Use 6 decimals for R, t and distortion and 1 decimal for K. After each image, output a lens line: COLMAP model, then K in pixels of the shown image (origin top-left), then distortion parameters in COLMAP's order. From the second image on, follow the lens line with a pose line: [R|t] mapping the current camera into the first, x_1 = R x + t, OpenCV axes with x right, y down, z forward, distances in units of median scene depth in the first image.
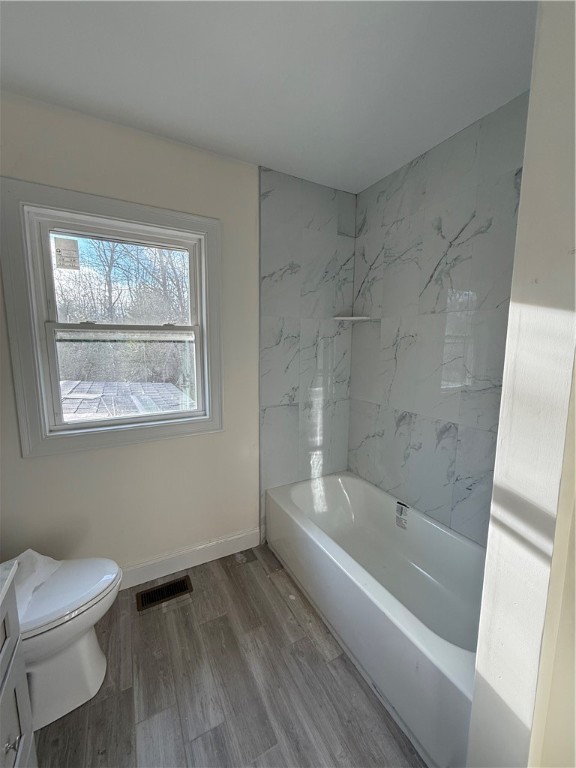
lens RADIAL K [[308.6, 0, 286.7], [0, 308.6, 378.0], [0, 0, 1]] dist [0.001548, 0.000219]
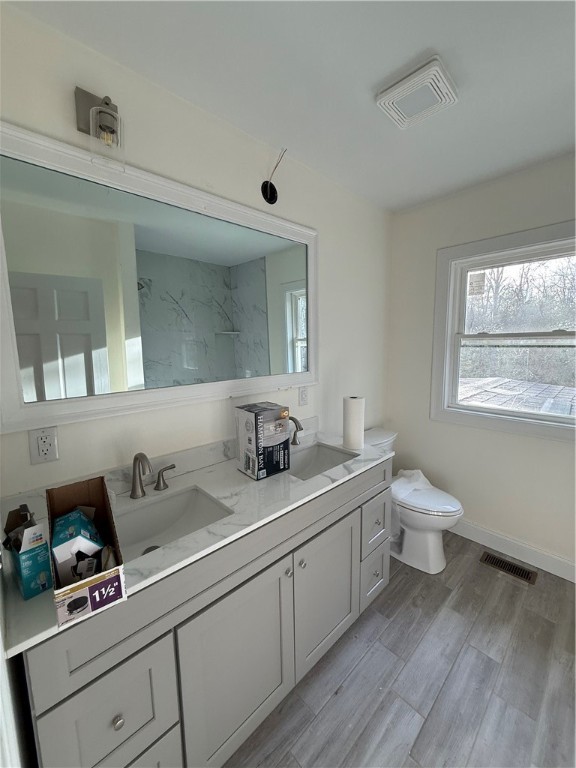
lens RADIAL K [[308.6, 0, 288.3], [0, 308.6, 382.0], [0, 0, 1]] dist [0.001548, 0.000219]
pose [[0.245906, 0.103981, -0.963700, 0.467354], [-0.110372, 0.990767, 0.078738, 0.020146], [0.962989, 0.087003, 0.255112, -0.137266]]
